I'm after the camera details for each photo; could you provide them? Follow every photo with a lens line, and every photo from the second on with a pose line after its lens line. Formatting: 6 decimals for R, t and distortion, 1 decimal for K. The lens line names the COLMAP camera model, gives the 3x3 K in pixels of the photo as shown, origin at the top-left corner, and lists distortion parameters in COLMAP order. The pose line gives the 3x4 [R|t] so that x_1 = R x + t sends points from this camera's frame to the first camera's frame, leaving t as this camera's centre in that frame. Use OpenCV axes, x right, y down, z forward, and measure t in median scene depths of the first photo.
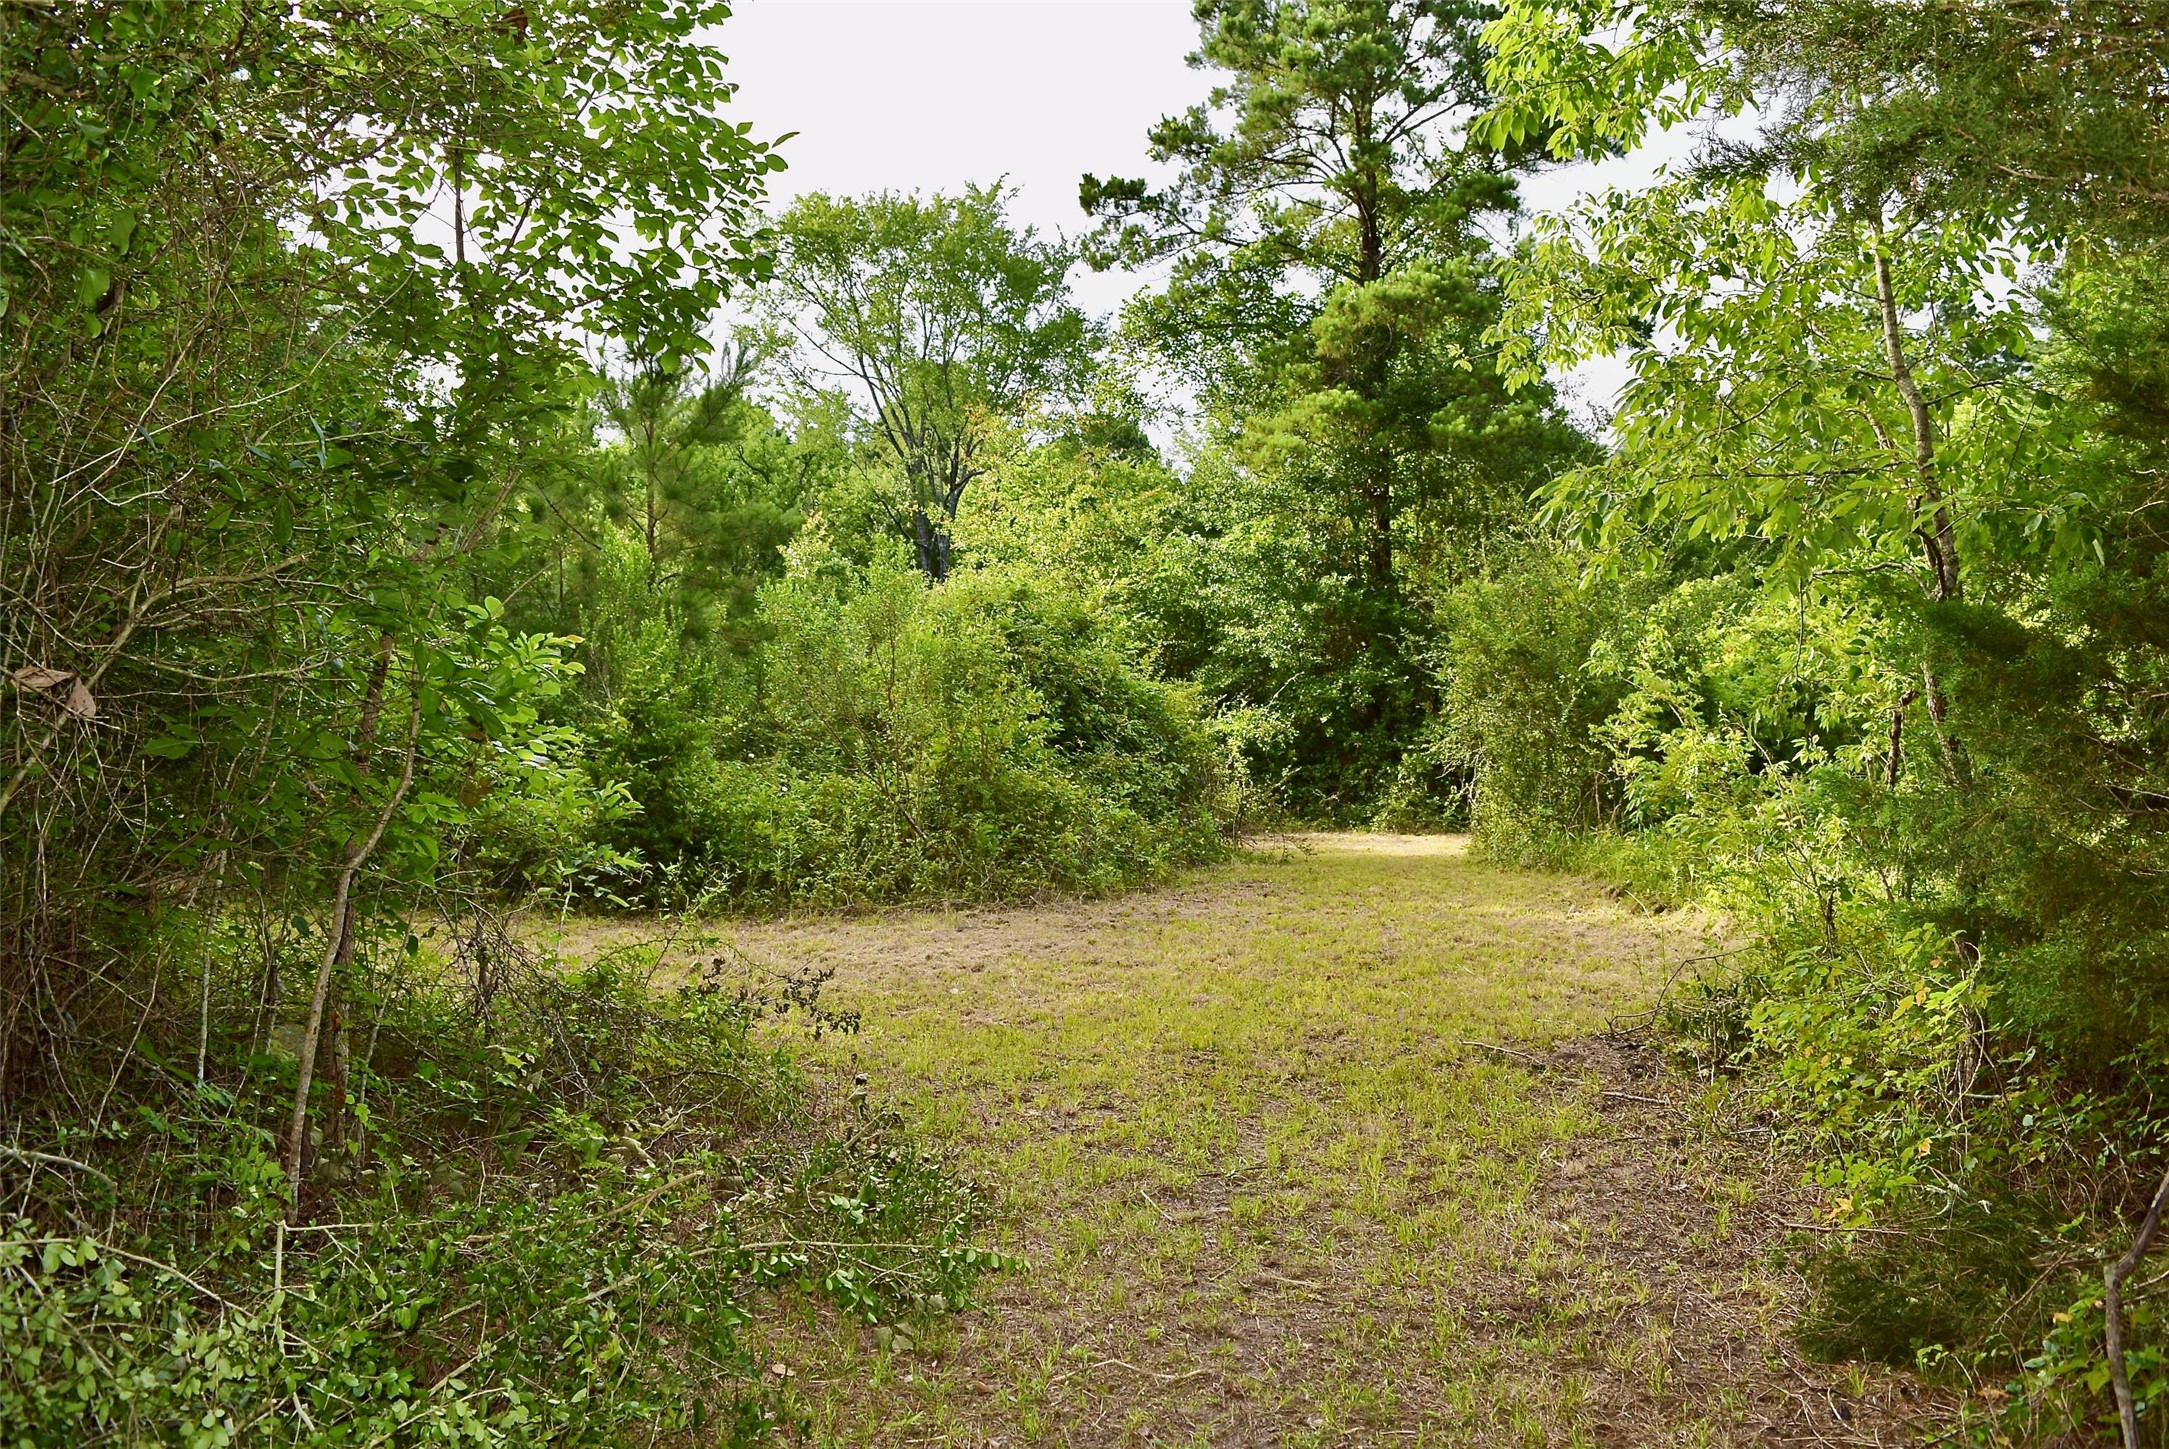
lens RADIAL K [[1712.0, 0, 1086.6], [0, 1712.0, 724.4], [0, 0, 1]] dist [-0.096718, 0.024238]
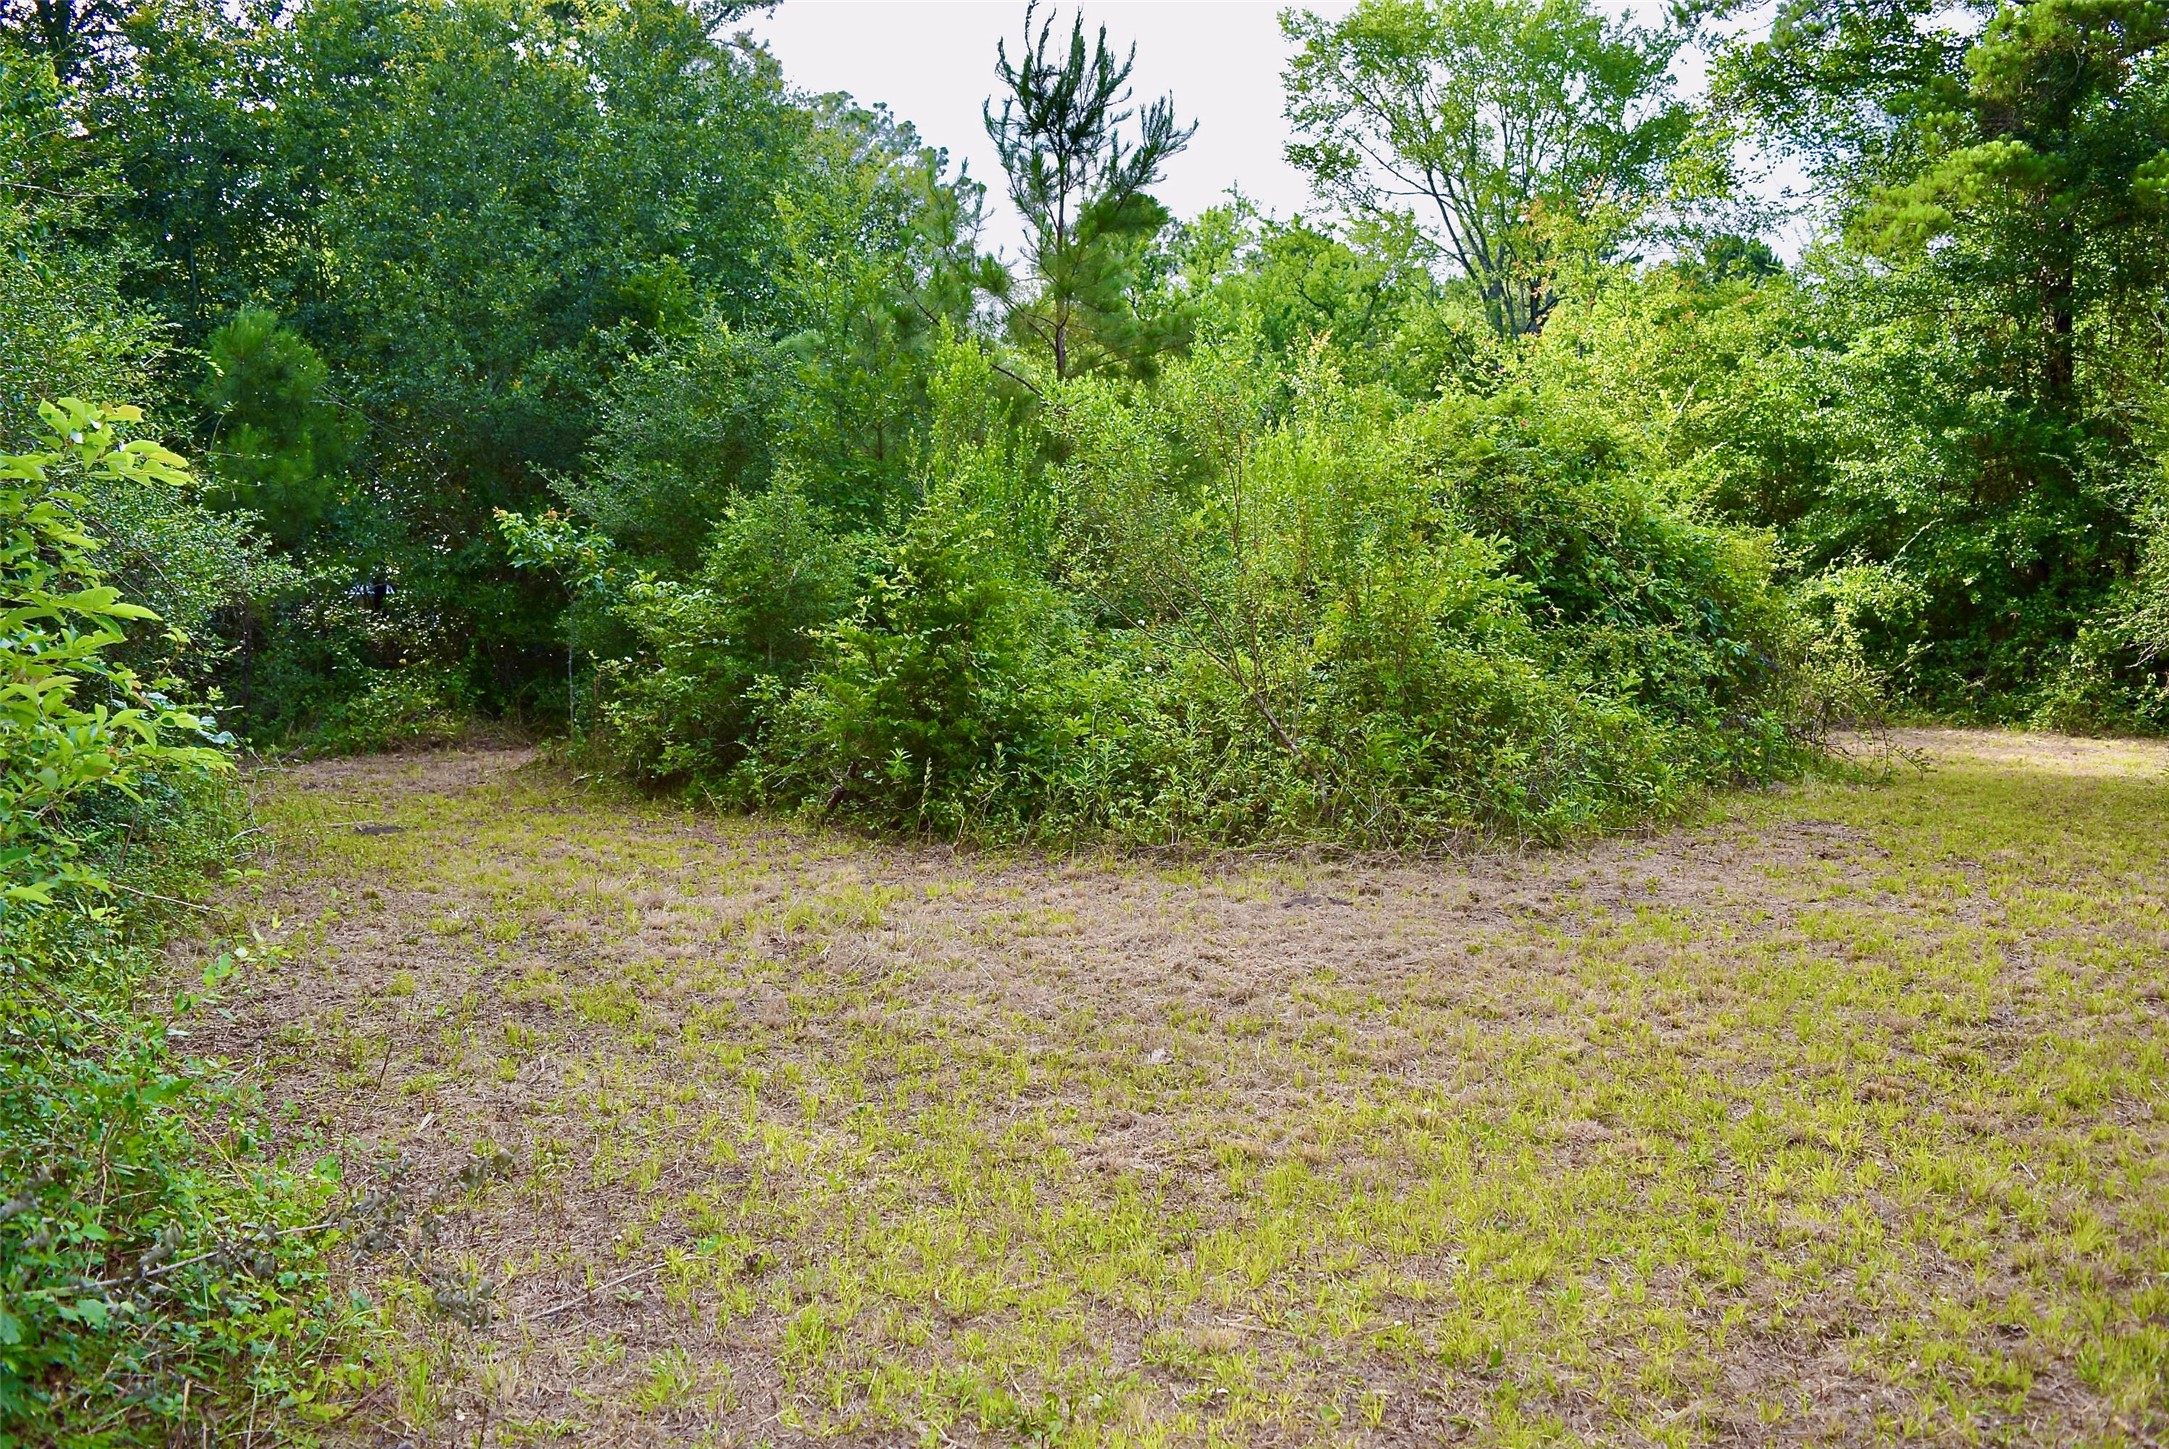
lens RADIAL K [[1712.0, 0, 1079.7], [0, 1712.0, 712.7], [0, 0, 1]] dist [-0.096718, 0.024238]
pose [[0.934969, 0.029895, -0.353467, 0.032210], [-0.002863, 0.997046, 0.076753, -0.000271], [0.354717, -0.070750, 0.932293, 0.158011]]
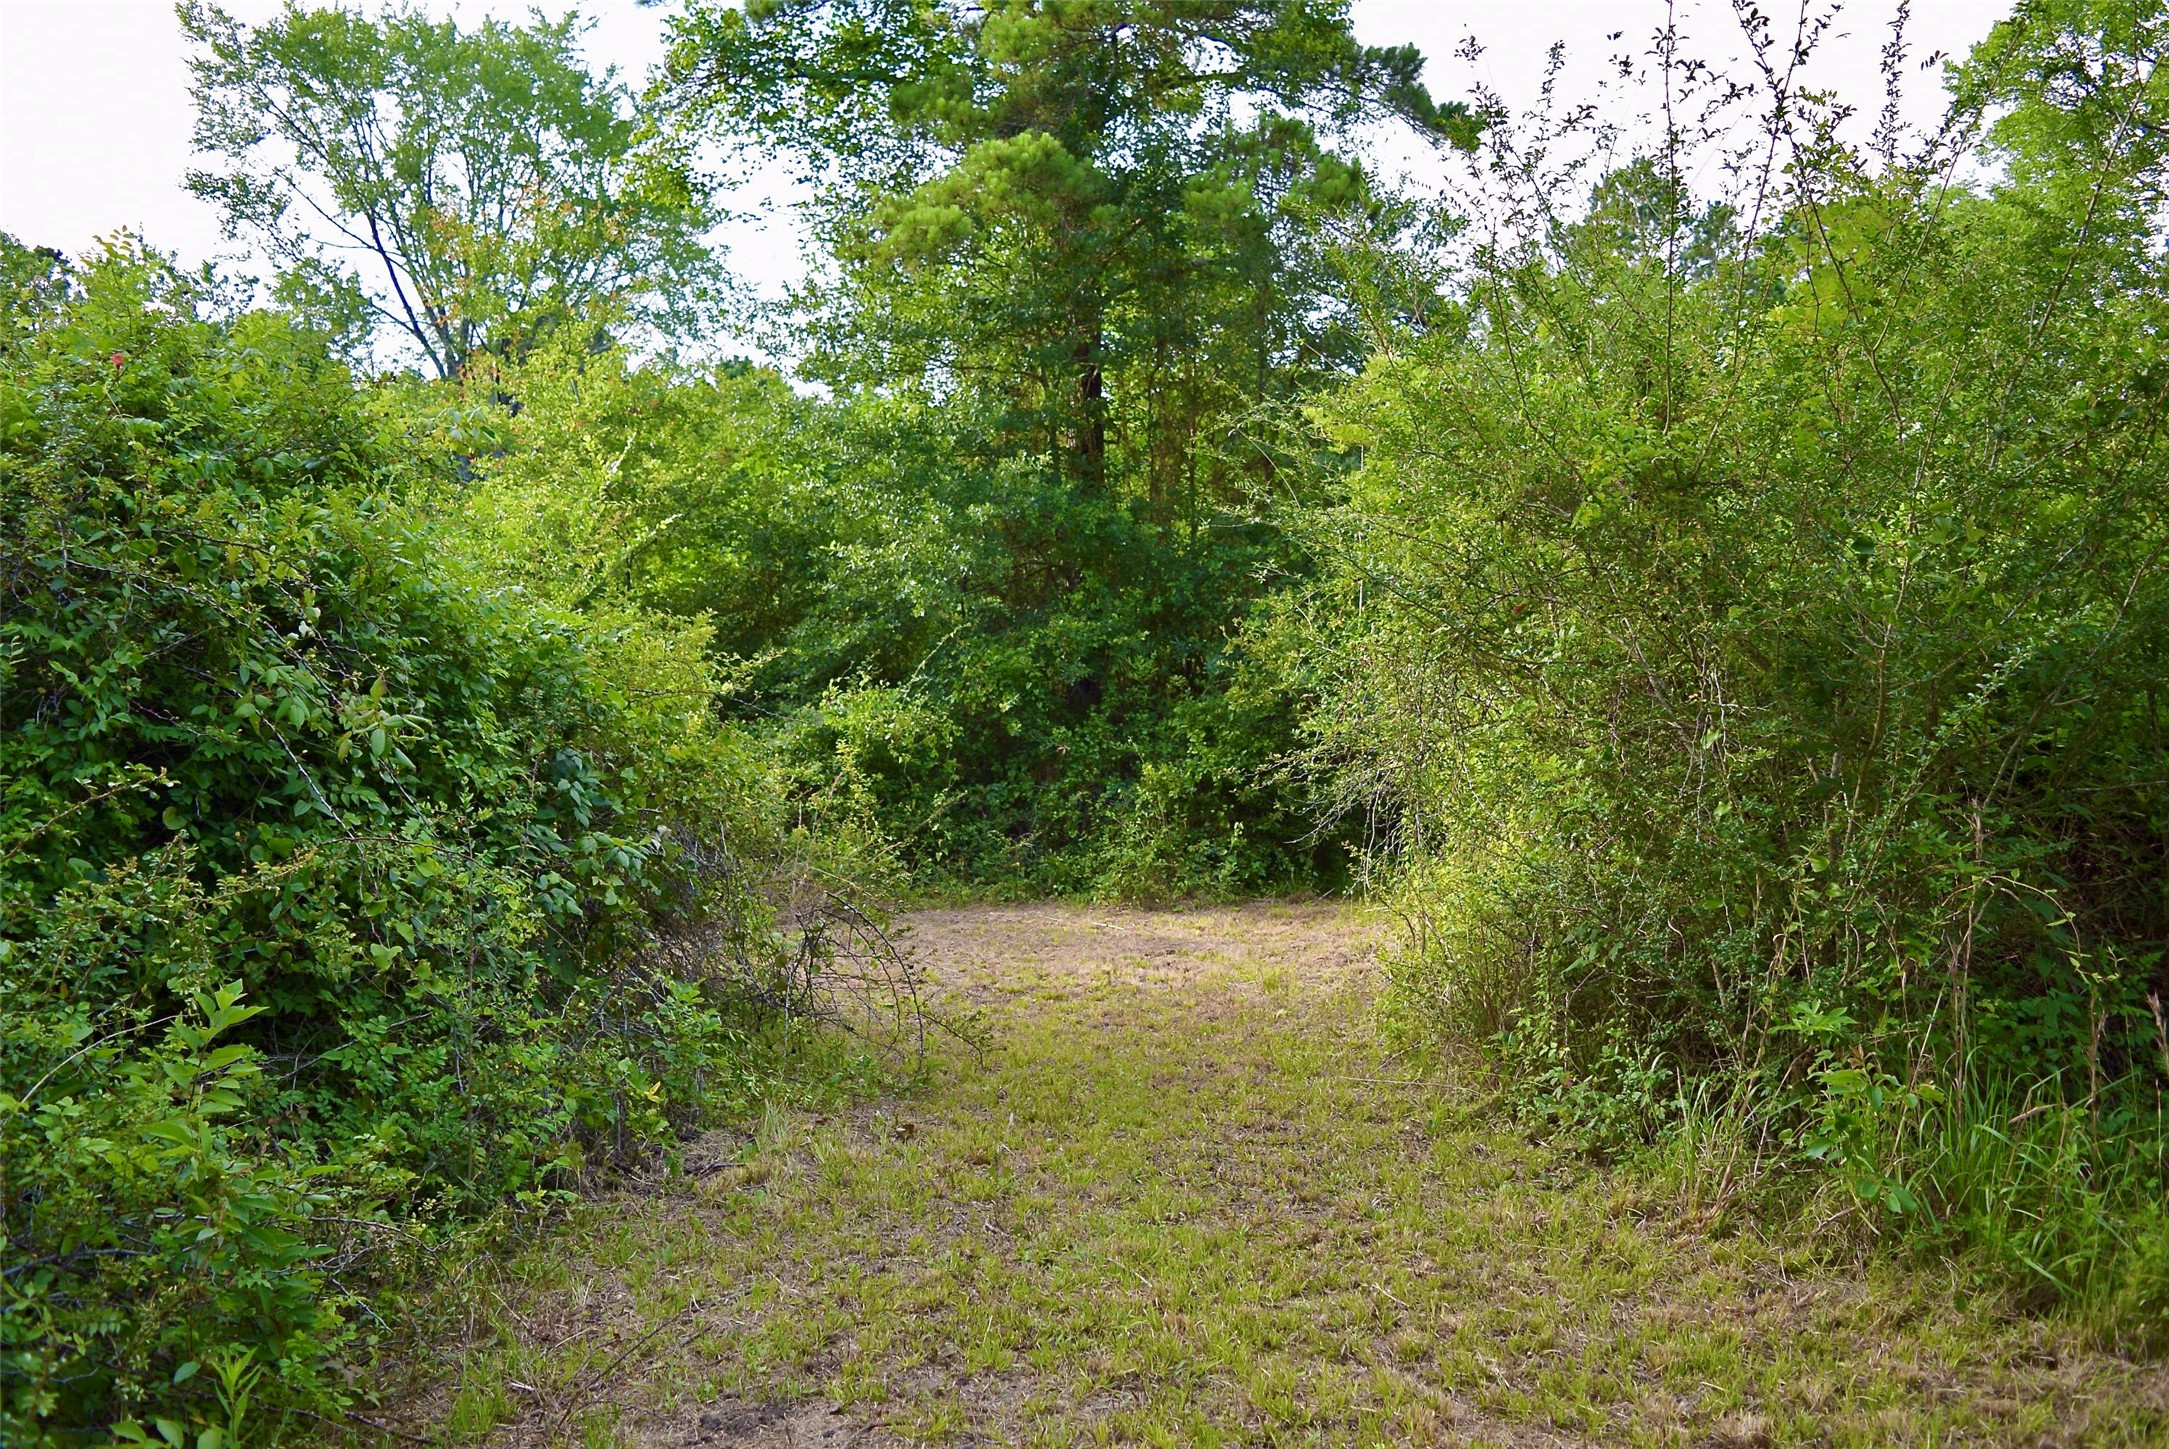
lens RADIAL K [[1712.0, 0, 1084.3], [0, 1712.0, 714.8], [0, 0, 1]] dist [-0.096718, 0.024238]
pose [[0.981623, -0.008916, 0.190620, 0.054018], [0.009033, 0.999959, 0.000253, 0.000085], [-0.190615, 0.001473, 0.981664, 0.420948]]
